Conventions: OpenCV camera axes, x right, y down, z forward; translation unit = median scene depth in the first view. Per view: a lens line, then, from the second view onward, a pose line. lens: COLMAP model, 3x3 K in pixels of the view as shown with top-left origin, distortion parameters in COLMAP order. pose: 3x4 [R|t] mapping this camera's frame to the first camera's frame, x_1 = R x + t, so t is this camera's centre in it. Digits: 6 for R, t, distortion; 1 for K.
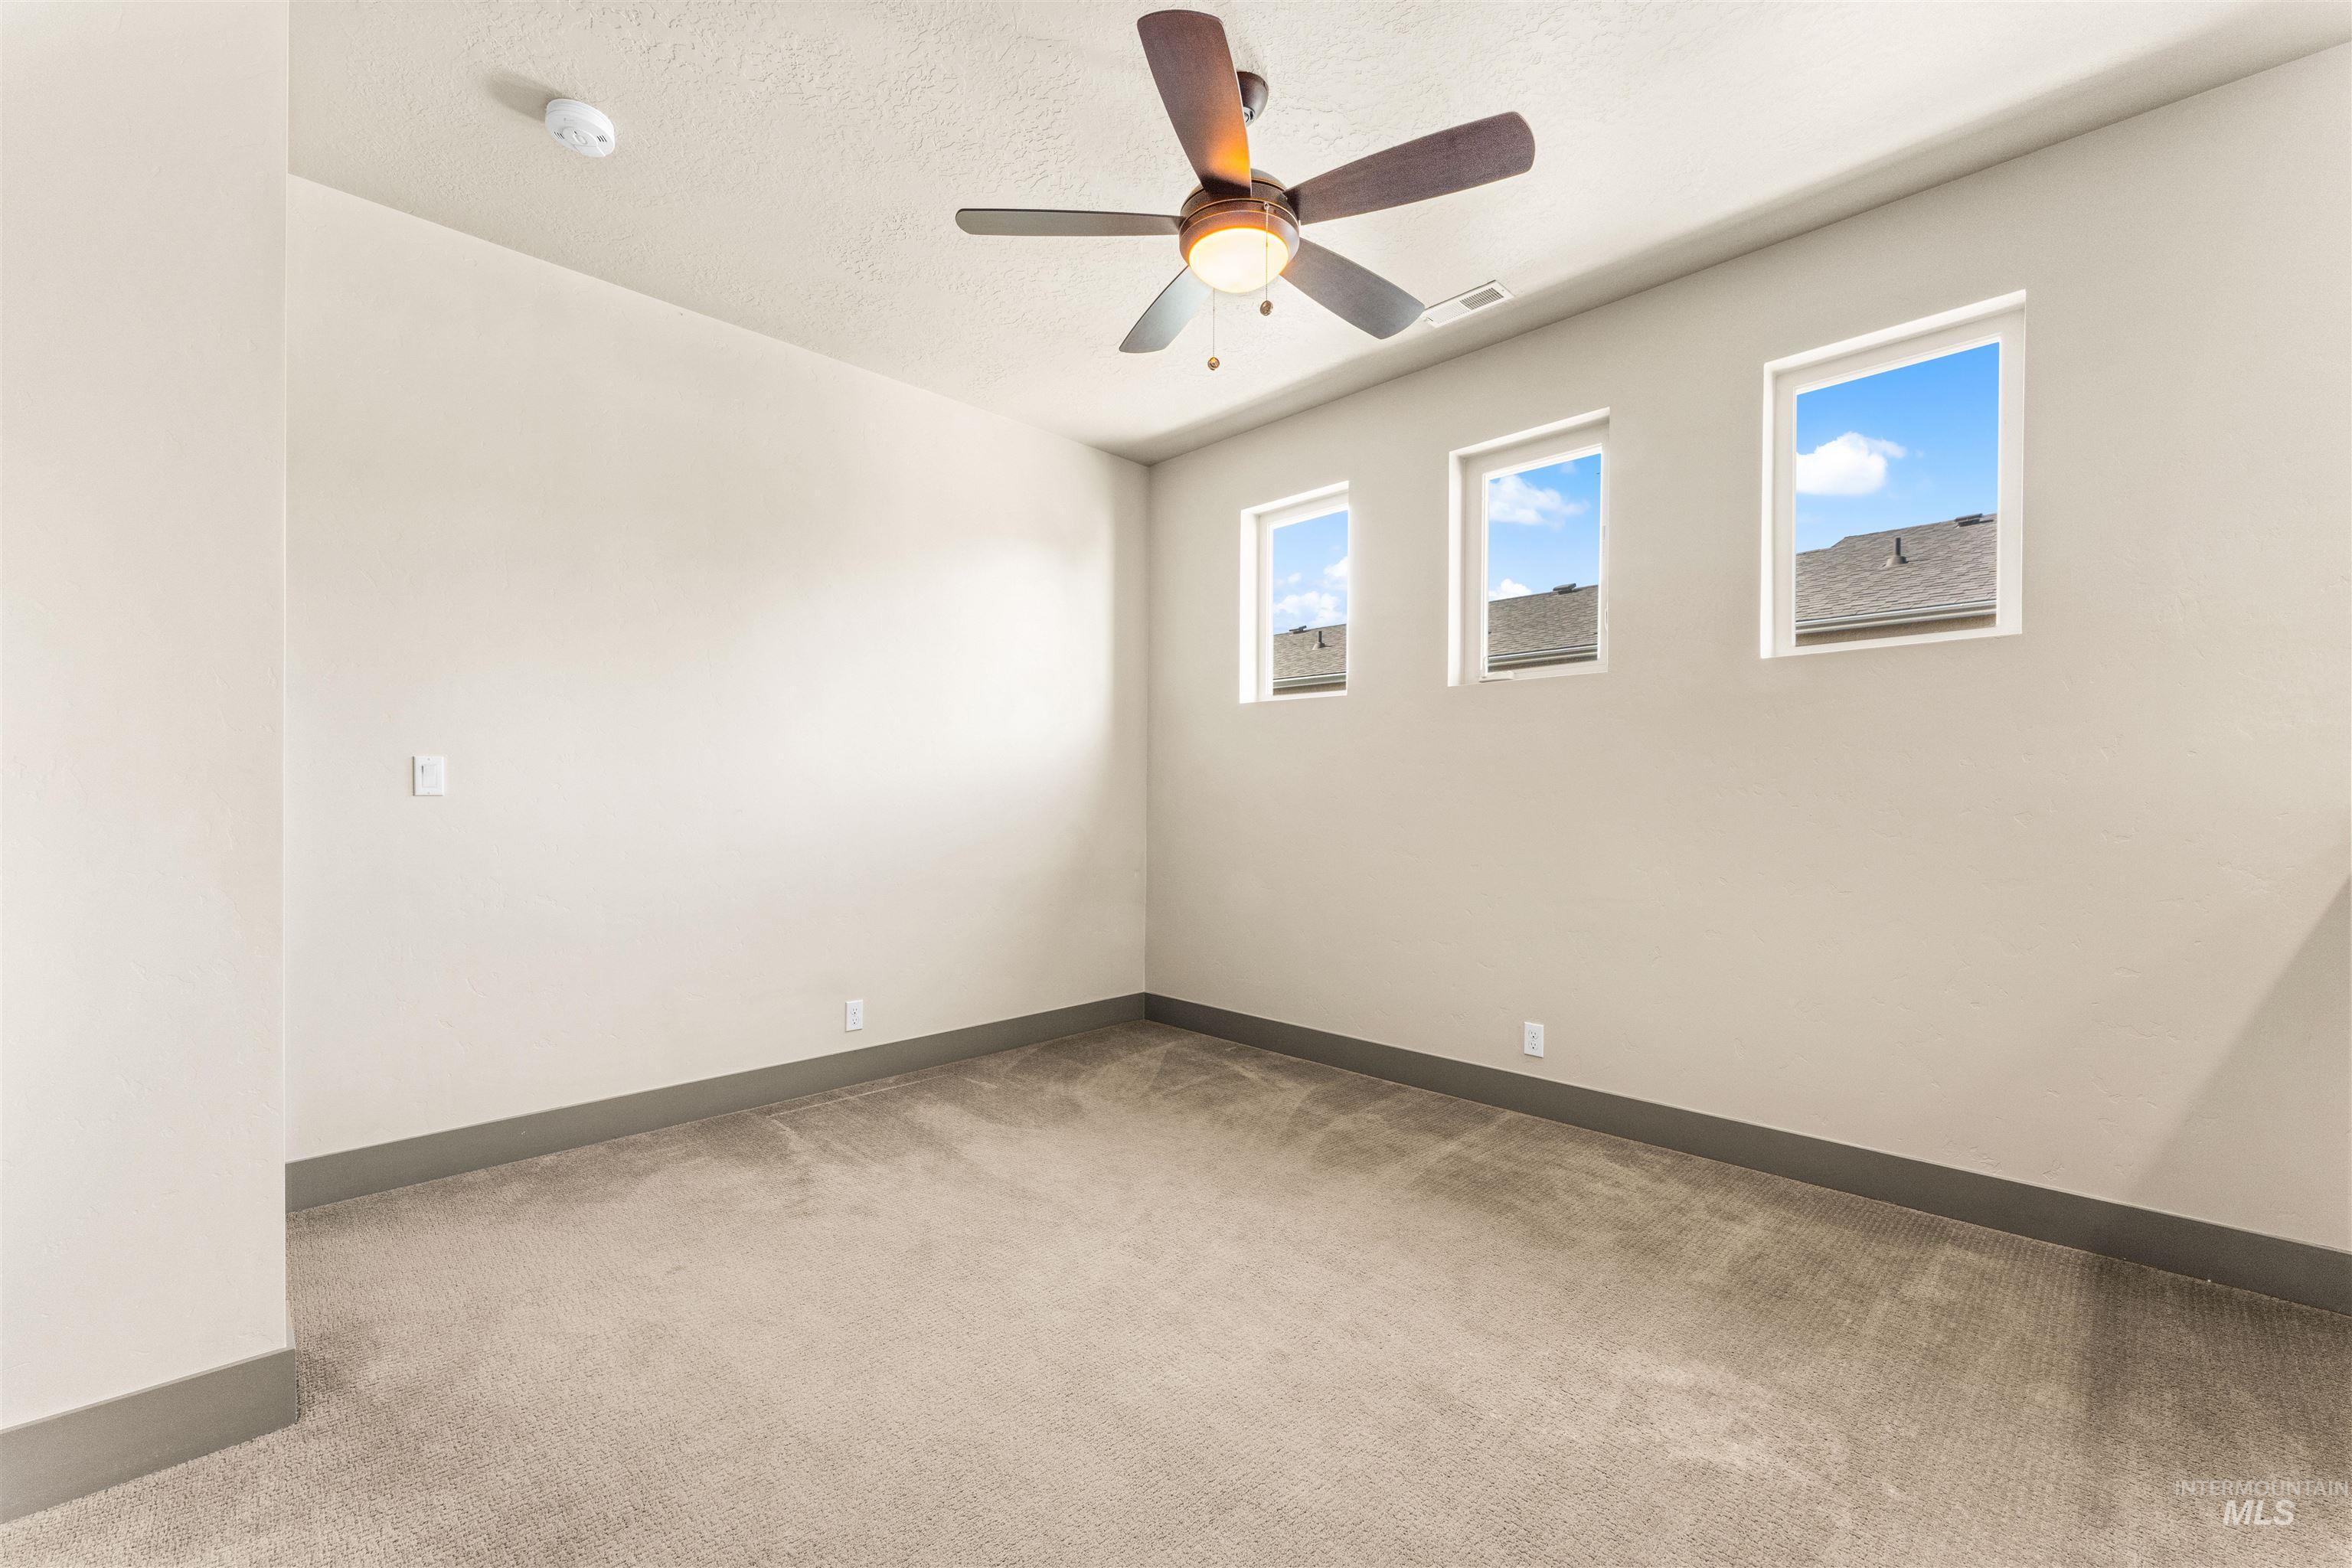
lens RADIAL K [[934.7, 0, 1178.4], [0, 934.7, 795.9], [0, 0, 1]] dist [-0.000032, -0.000329]
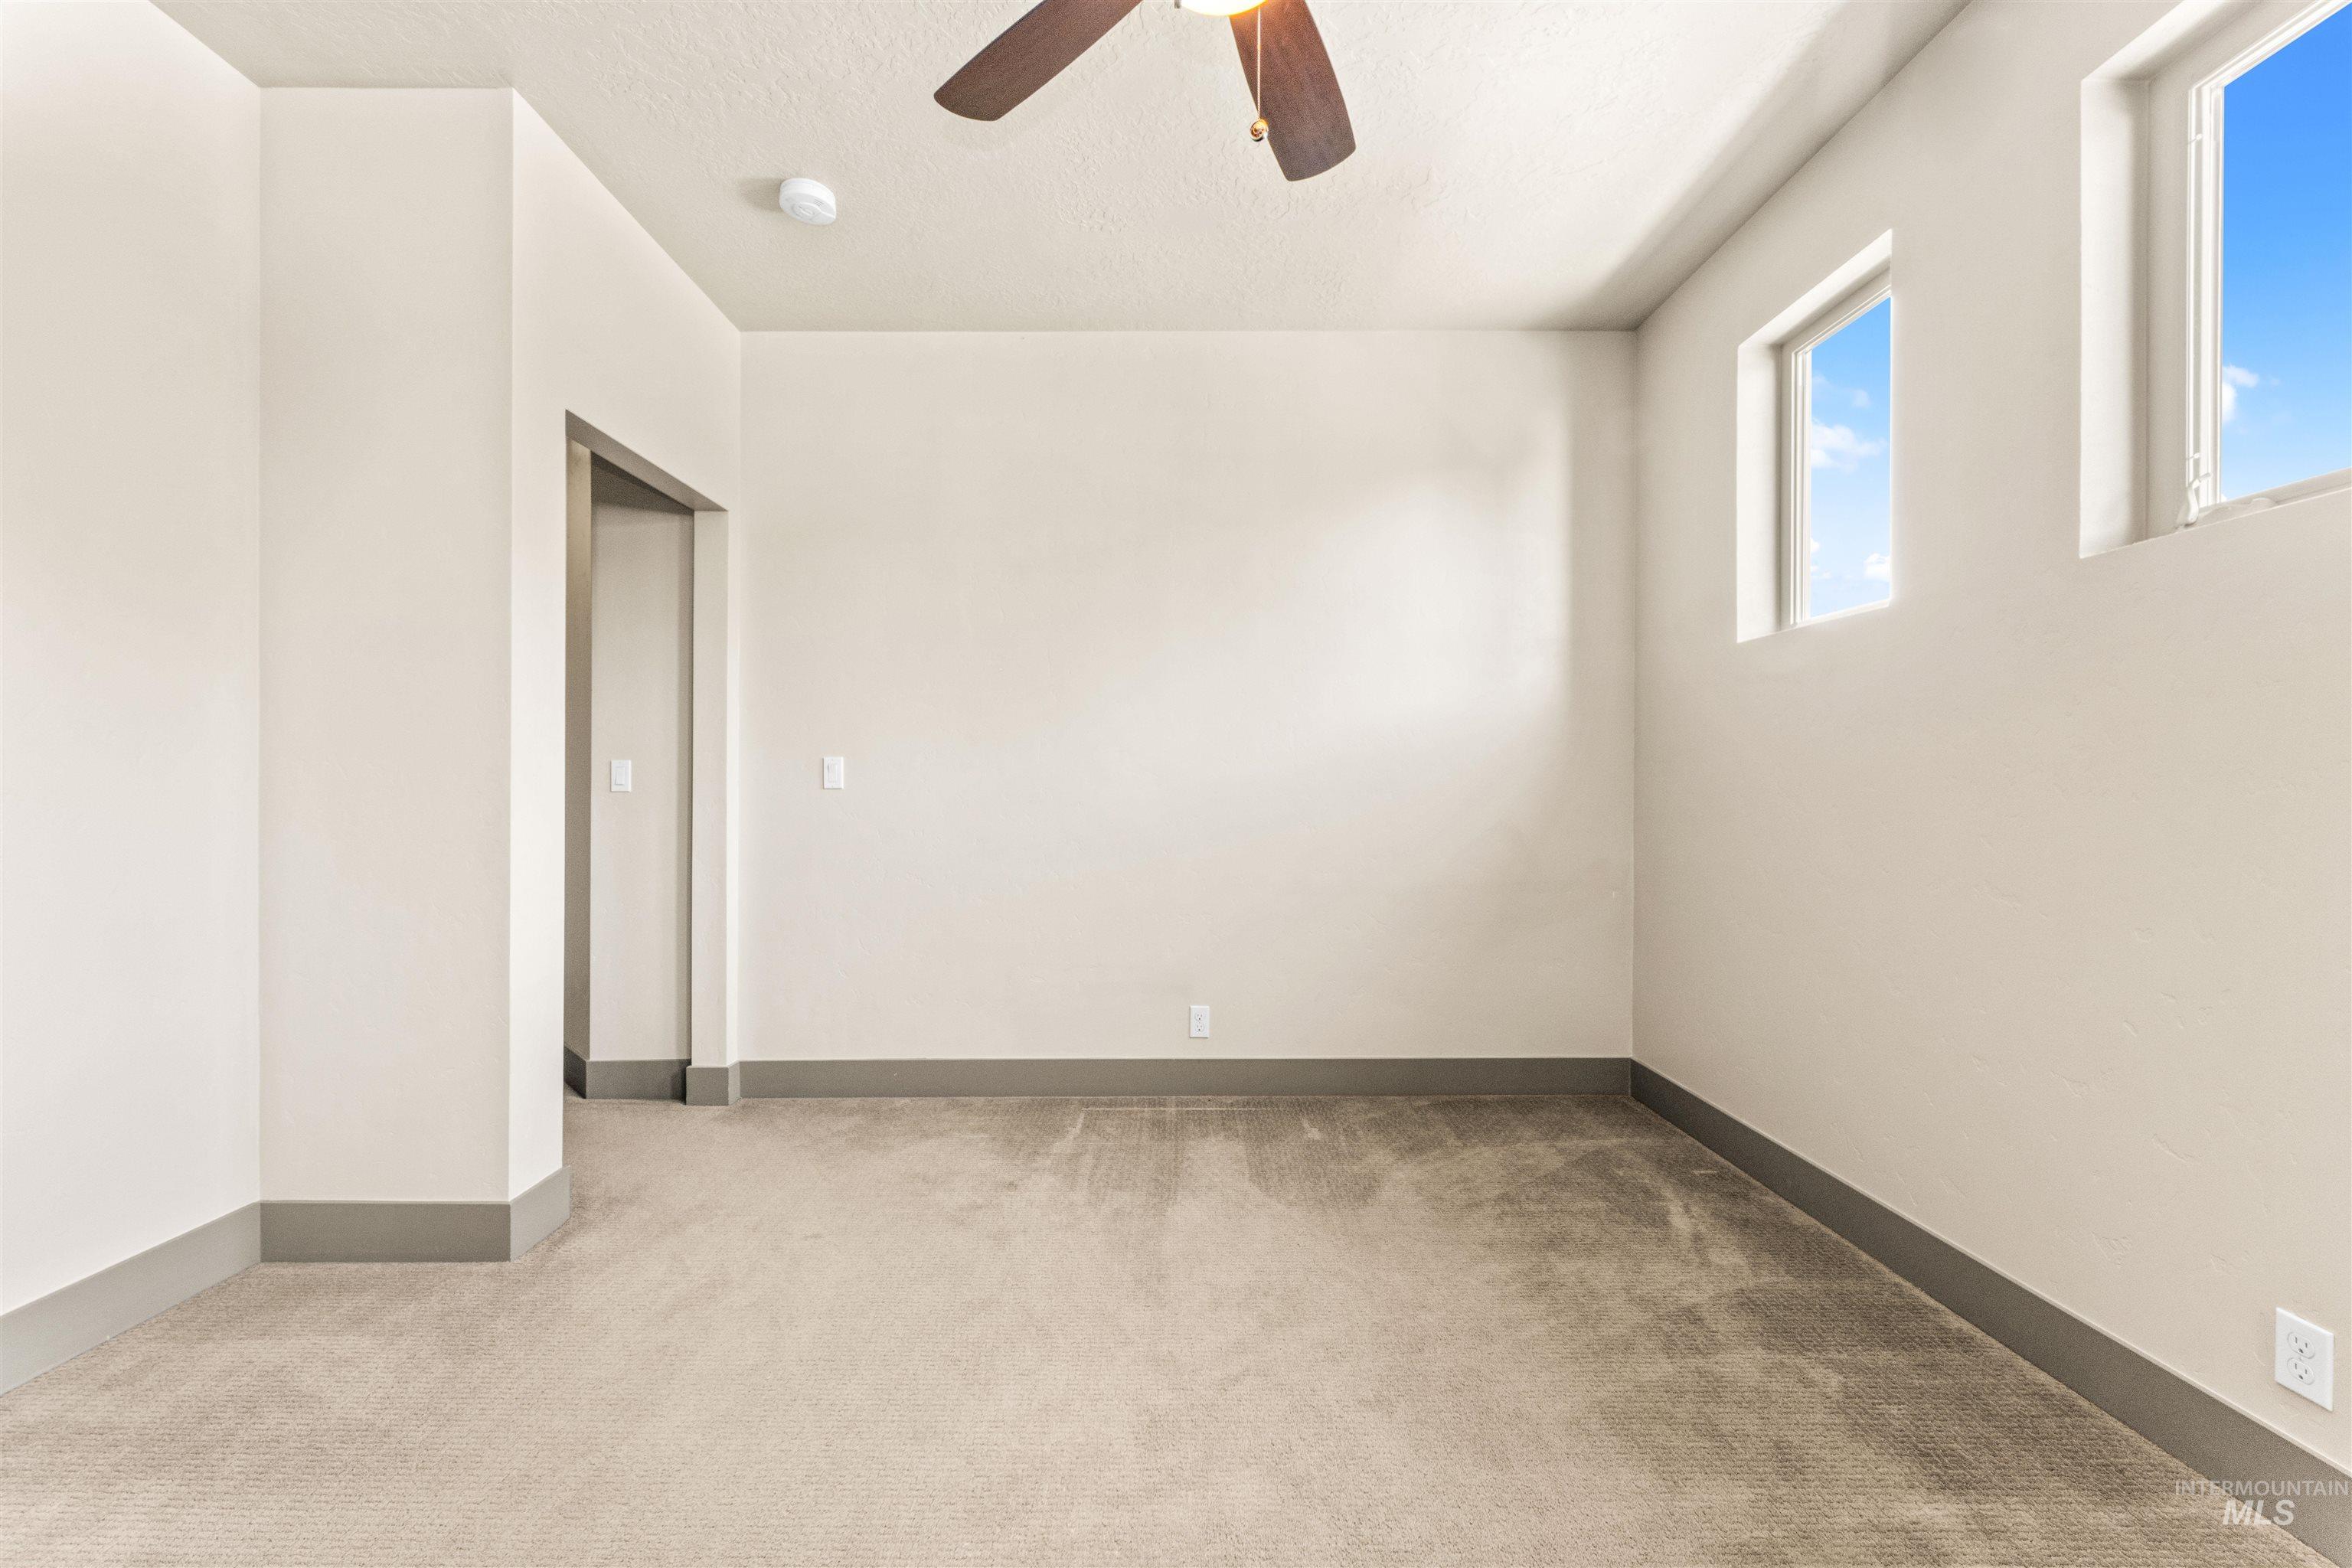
lens RADIAL K [[934.7, 0, 1170.5], [0, 934.7, 784.2], [0, 0, 1]] dist [-0.000032, -0.000329]
pose [[0.708681, -0.006567, -0.705498, 0.317906], [0.004802, 0.999978, -0.004485, 0.000709], [0.705513, -0.000209, 0.708697, 0.340919]]
